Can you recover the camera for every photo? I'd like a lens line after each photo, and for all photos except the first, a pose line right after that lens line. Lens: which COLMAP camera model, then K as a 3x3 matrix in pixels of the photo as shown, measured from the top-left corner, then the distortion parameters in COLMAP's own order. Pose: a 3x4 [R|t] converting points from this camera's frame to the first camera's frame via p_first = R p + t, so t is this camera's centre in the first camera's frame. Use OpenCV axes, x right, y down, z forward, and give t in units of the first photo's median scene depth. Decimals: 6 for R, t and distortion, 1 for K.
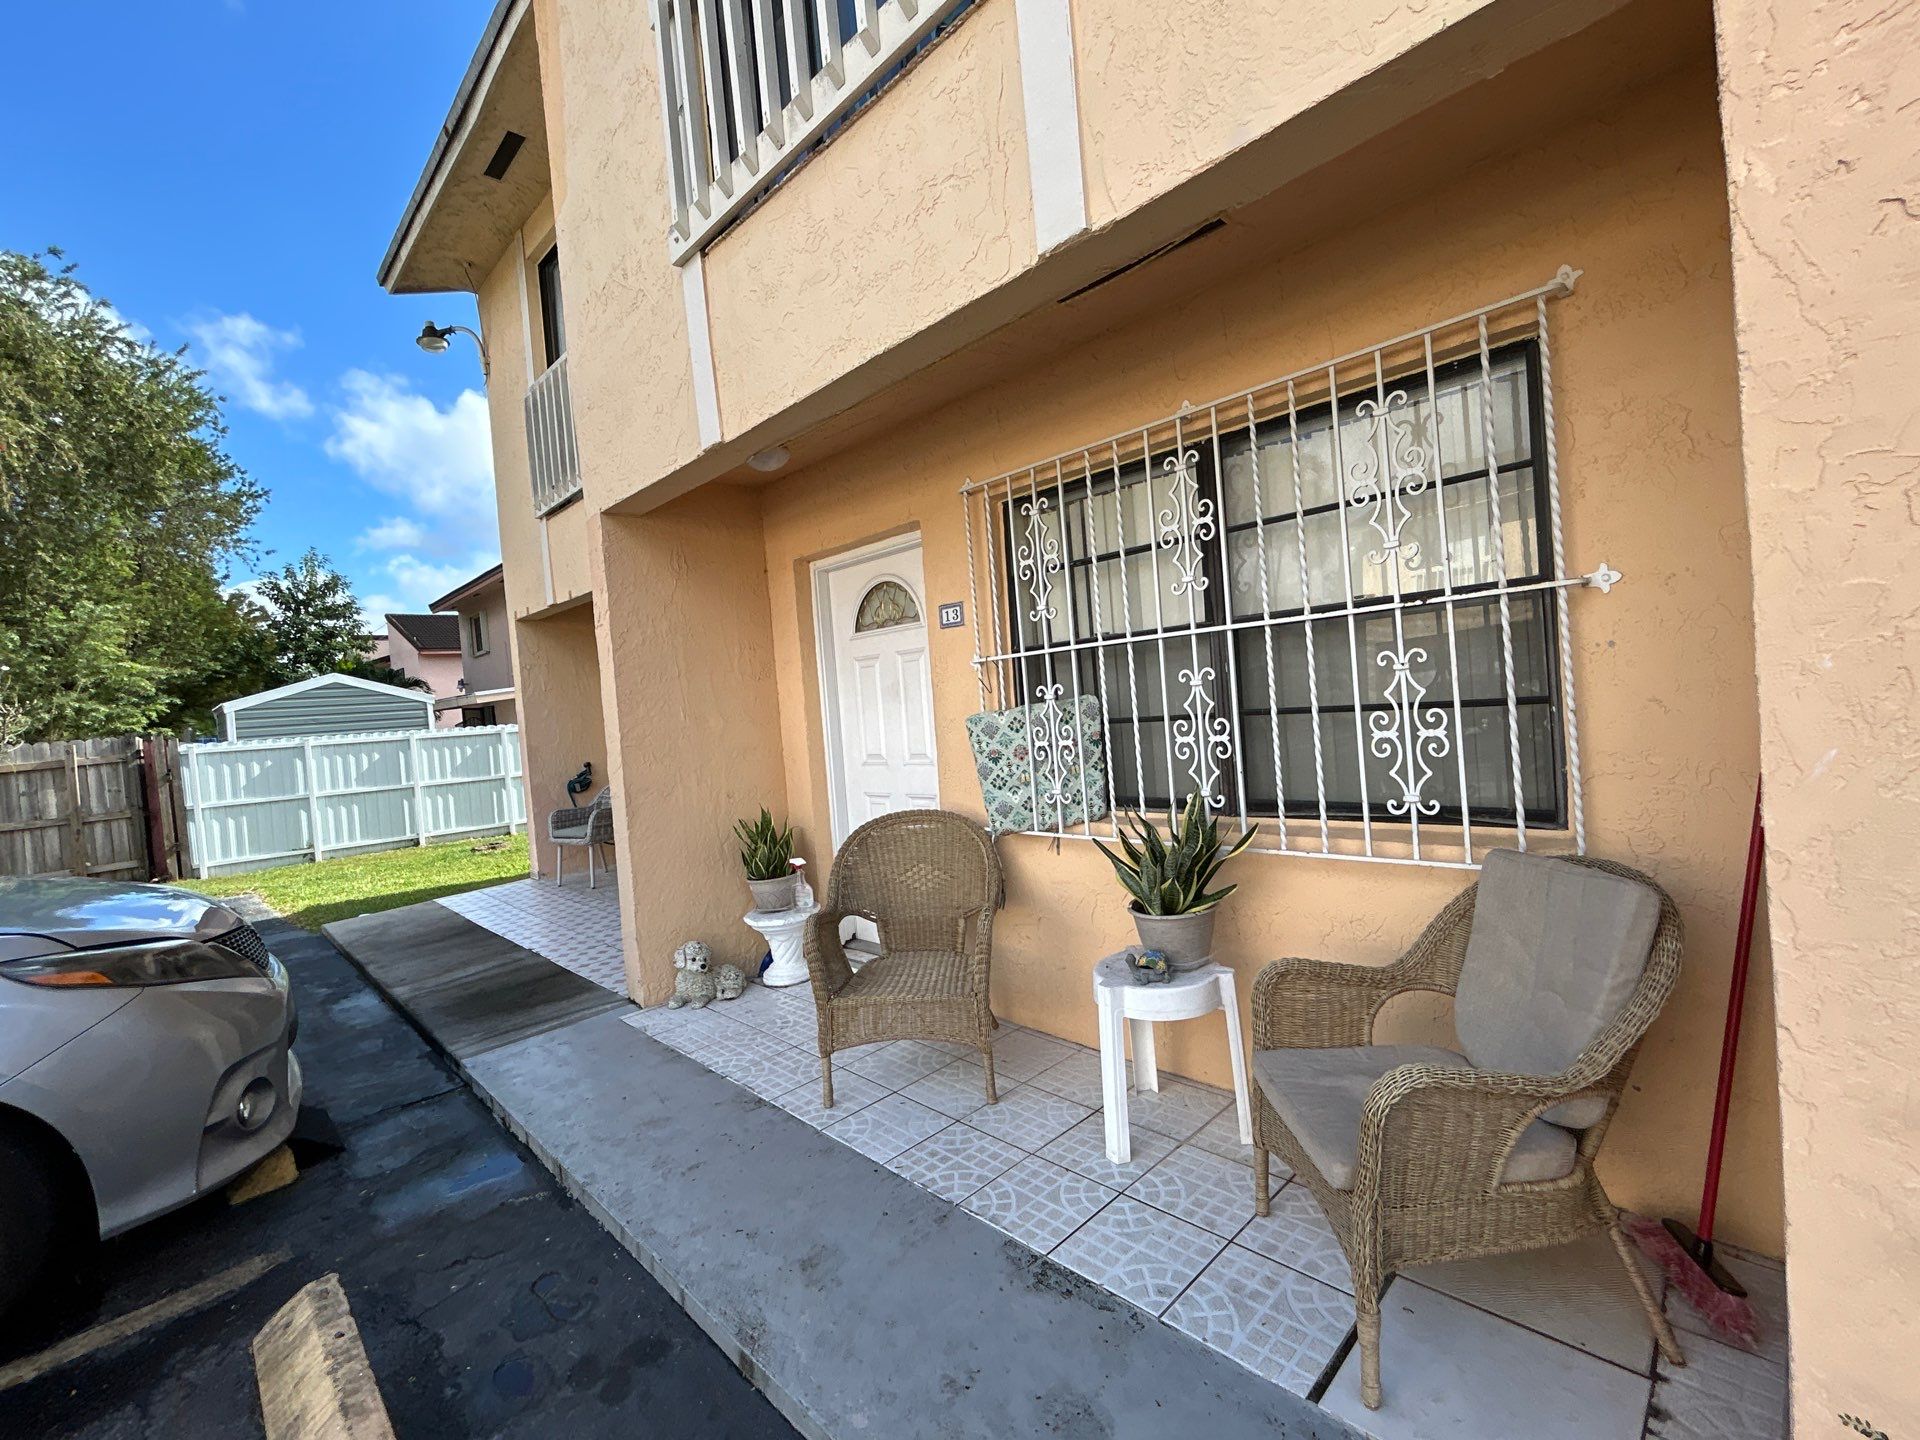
lens RADIAL K [[831.9, 0, 960.0], [0, 831.9, 720.0], [0, 0, 1]] dist [-0.008222, 0.006323]
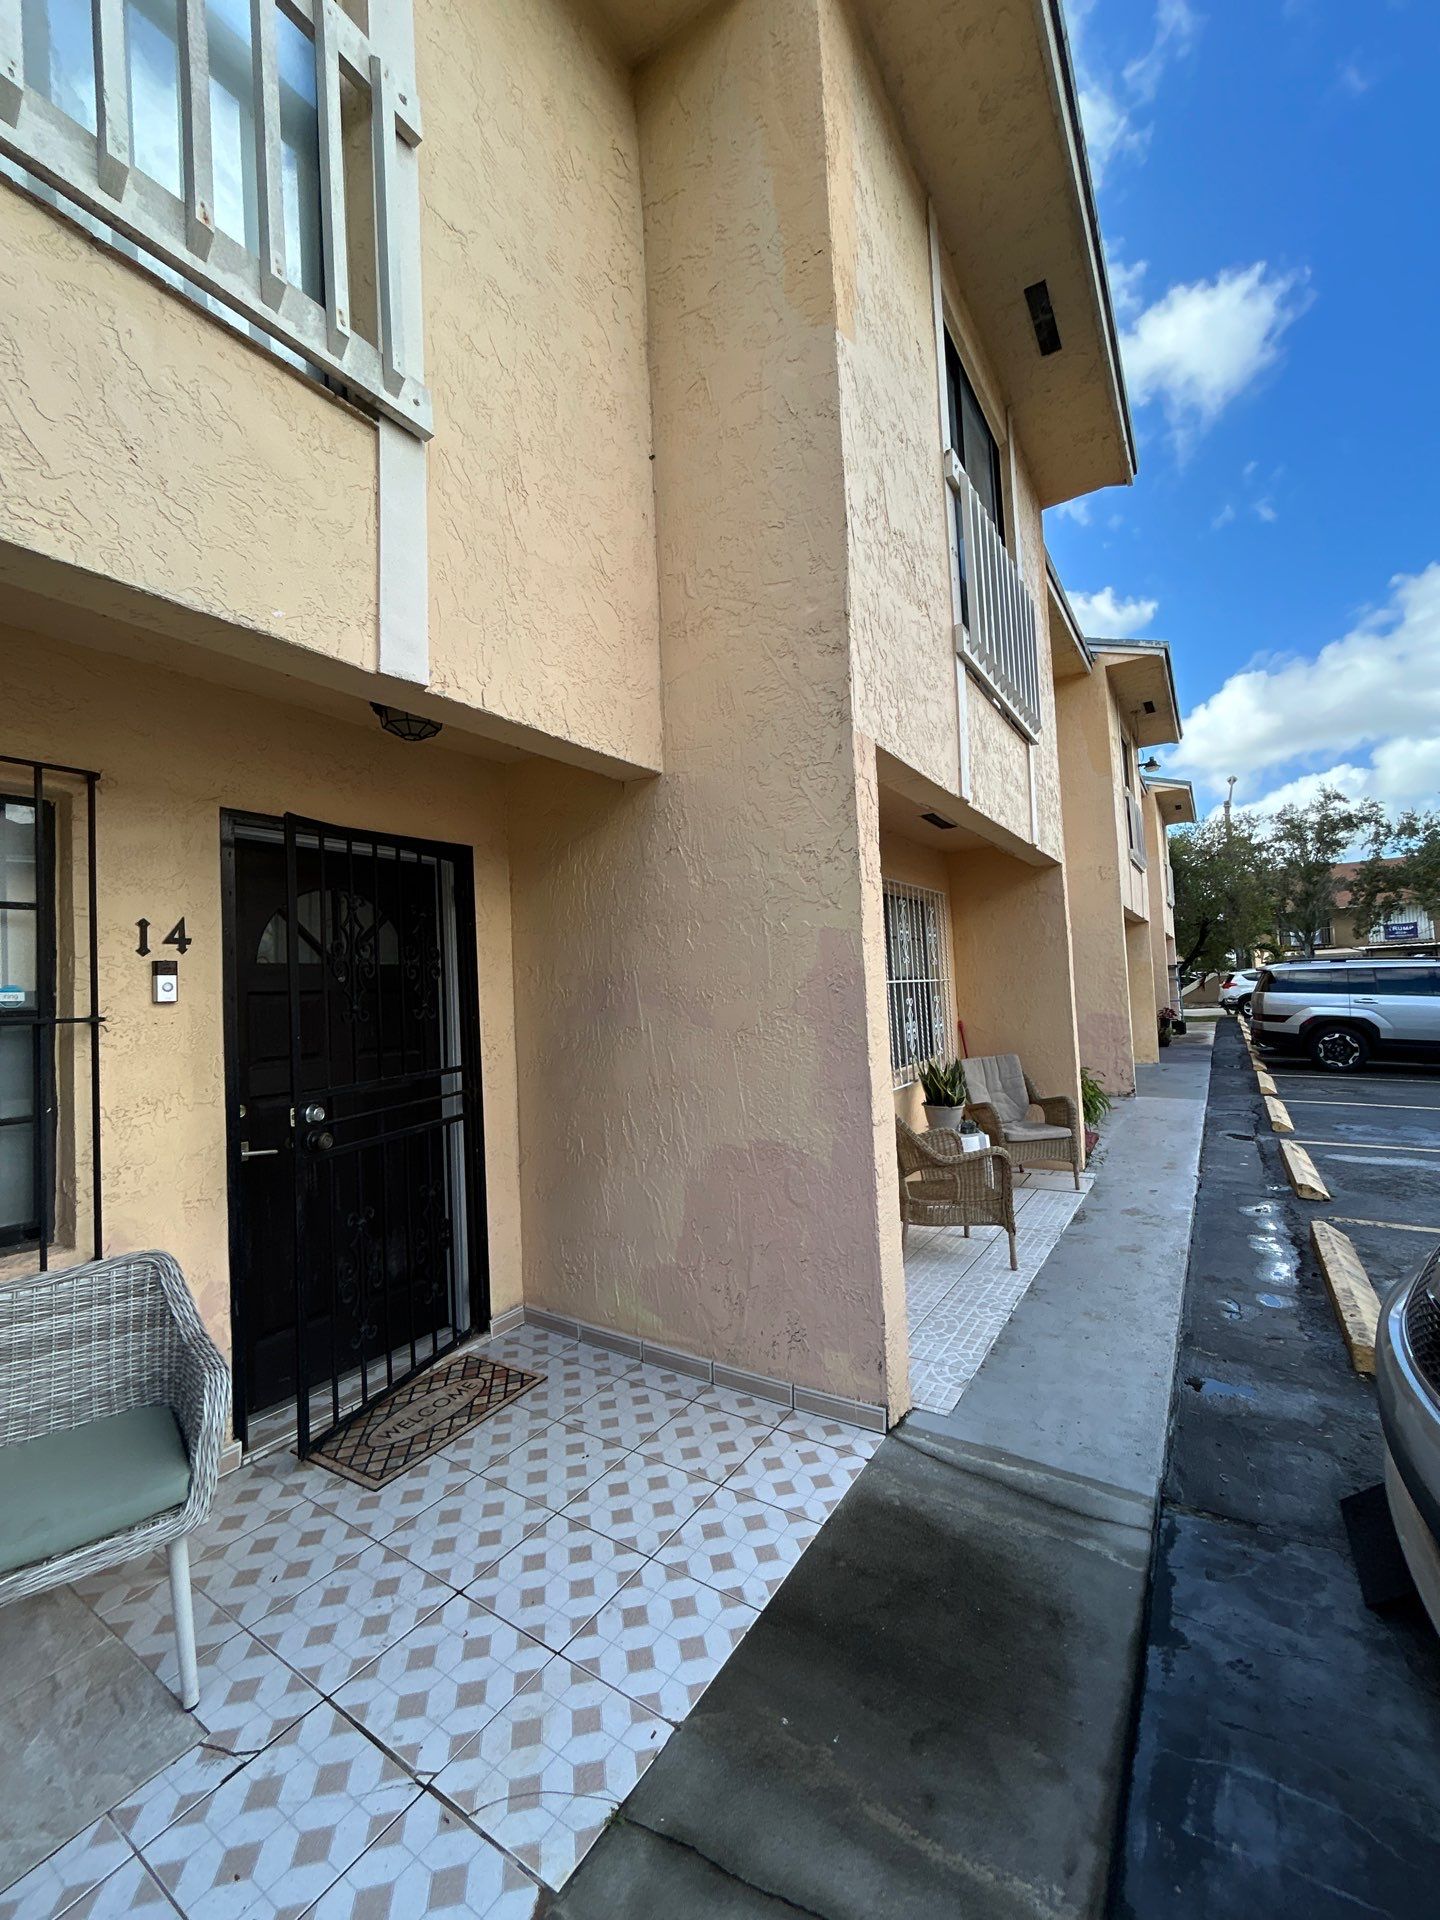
lens RADIAL K [[776.8, 0, 720.0], [0, 776.8, 960.0], [0, 0, 1]] dist [-0.006370, 0.004118]
pose [[-0.217173, 0.134386, 0.966838, -1.034249], [0.087667, 0.989160, -0.117797, 0.022431], [-0.972188, 0.059177, -0.226601, 1.266881]]
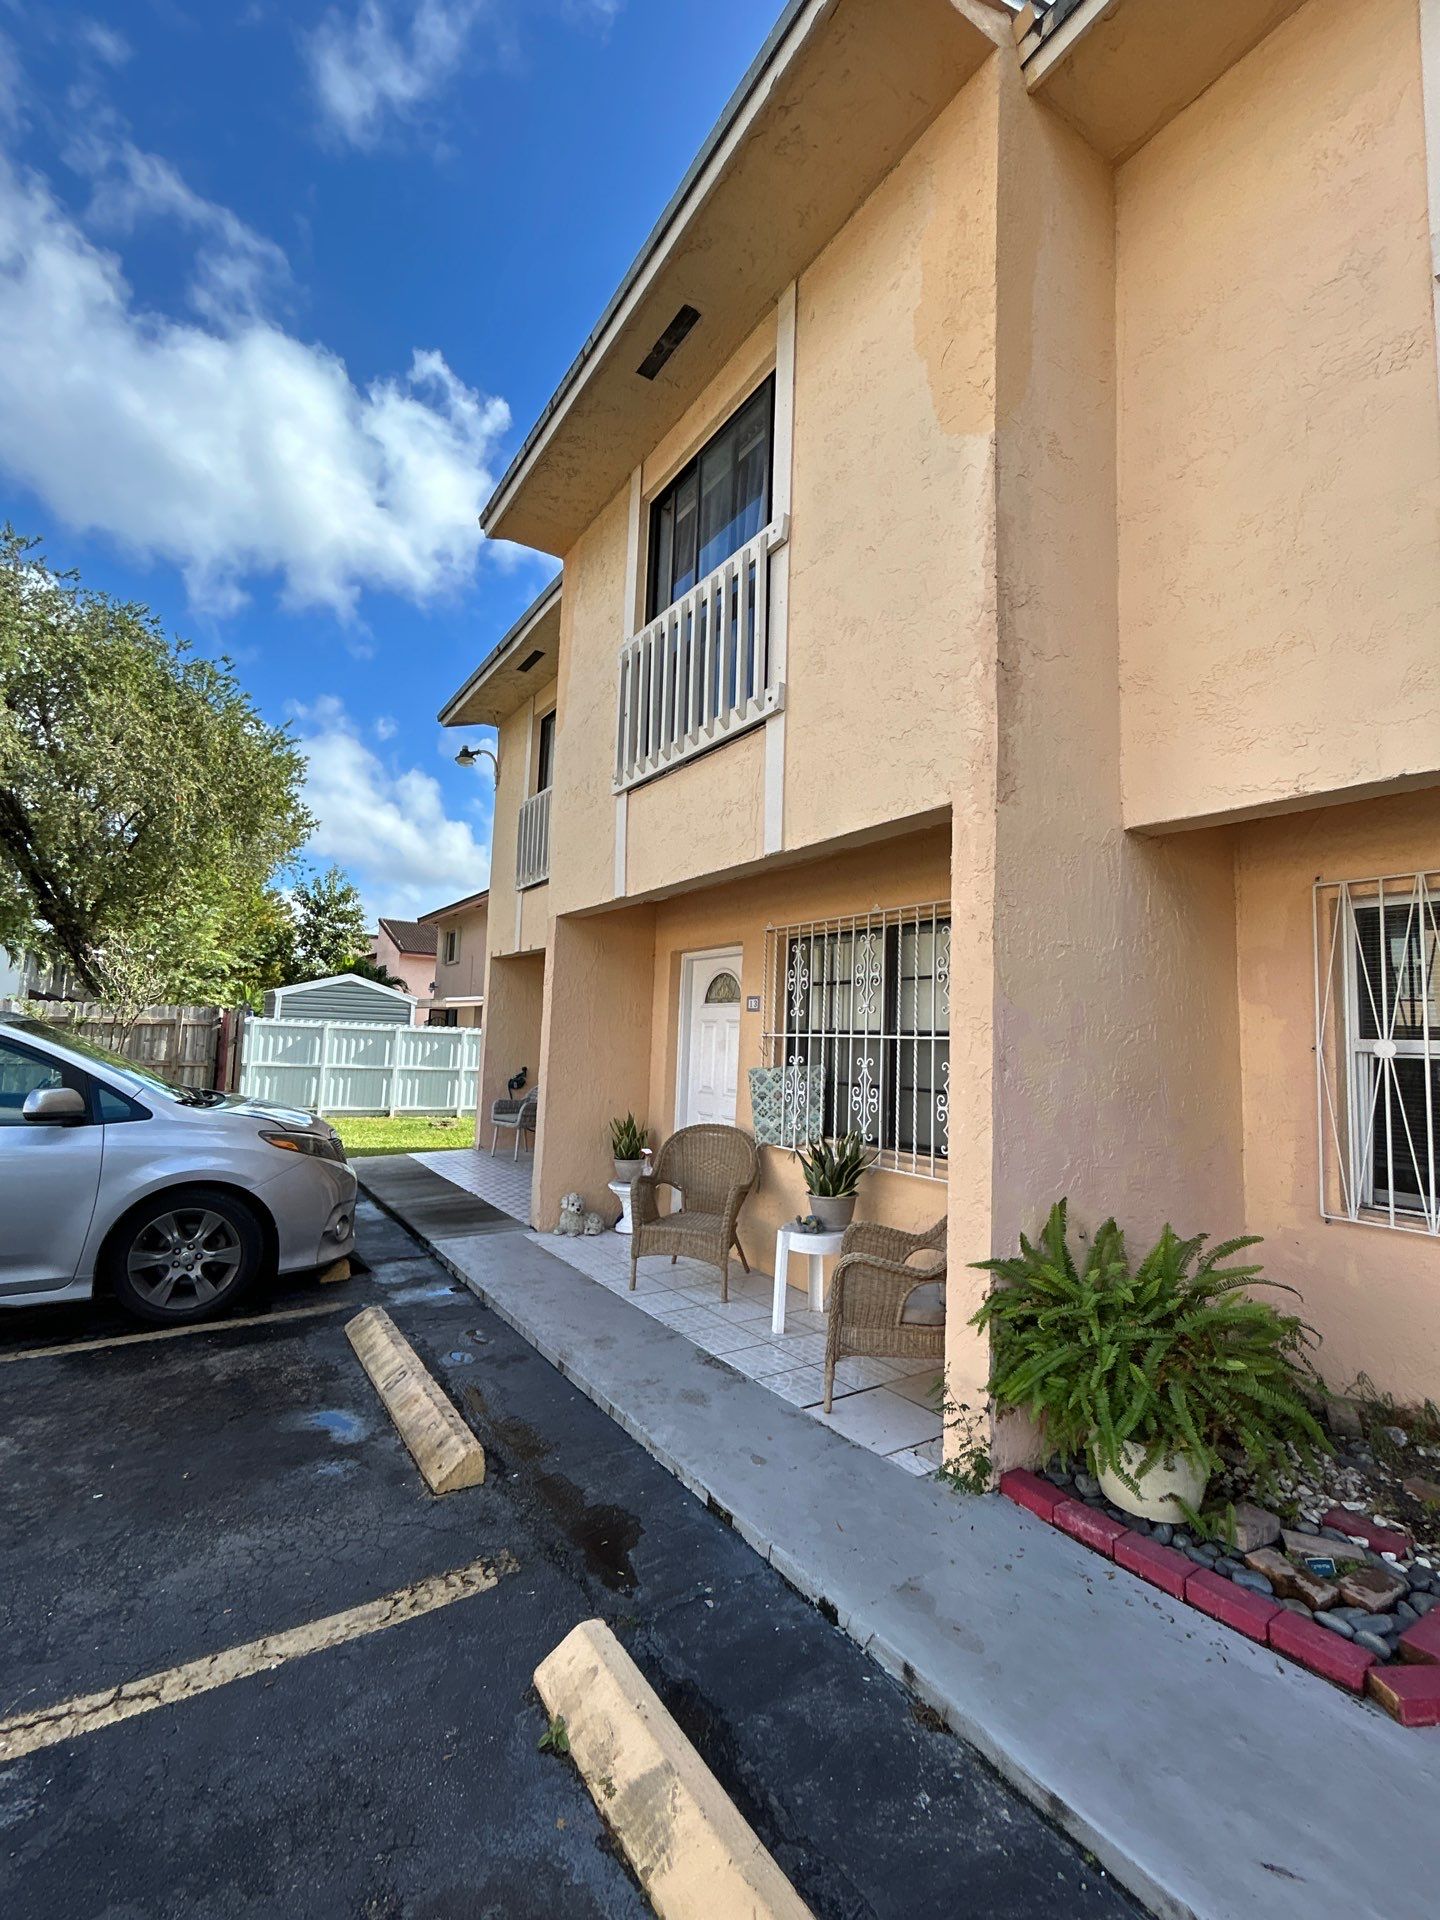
lens RADIAL K [[831.9, 0, 720.0], [0, 831.9, 960.0], [0, 0, 1]] dist [-0.008222, 0.006323]
pose [[0.975094, 0.094434, -0.200683, 0.207161], [-0.117127, 0.987617, -0.104373, -0.030944], [0.188341, 0.125279, 0.974080, -0.496283]]
